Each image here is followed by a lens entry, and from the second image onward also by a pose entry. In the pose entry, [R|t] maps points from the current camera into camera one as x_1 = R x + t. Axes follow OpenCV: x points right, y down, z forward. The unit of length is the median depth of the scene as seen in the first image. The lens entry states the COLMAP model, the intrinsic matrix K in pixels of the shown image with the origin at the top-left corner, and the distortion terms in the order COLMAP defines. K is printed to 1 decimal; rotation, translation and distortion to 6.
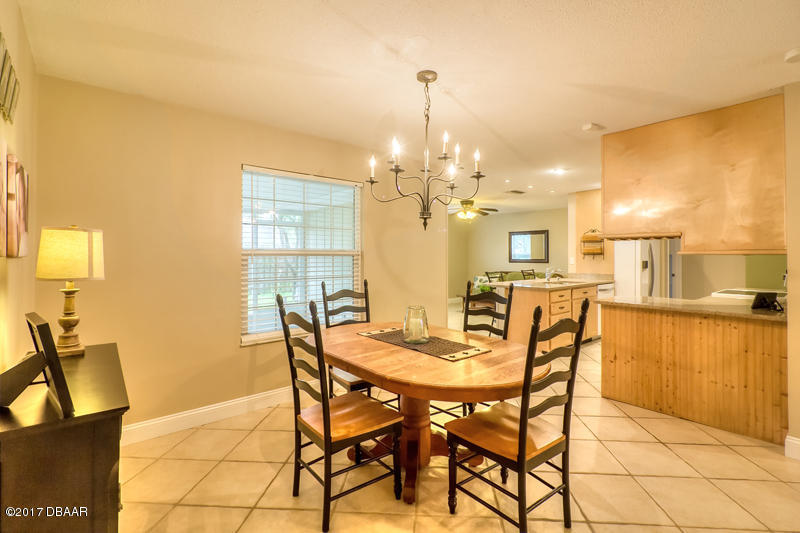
lens RADIAL K [[374.0, 0, 401.4], [0, 374.0, 259.1], [0, 0, 1]] dist [-0.000392, 0.000228]
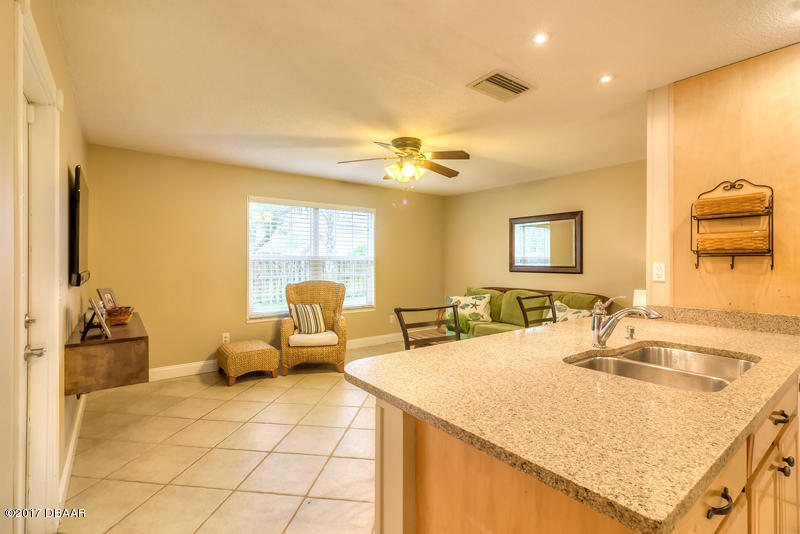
lens RADIAL K [[374.0, 0, 401.4], [0, 374.0, 259.6], [0, 0, 1]] dist [-0.000392, 0.000228]
pose [[0.998681, 0.000455, -0.051346, 0.166942], [-0.001084, 0.999925, -0.012217, -0.002775], [0.051336, 0.012257, 0.998606, 0.465308]]
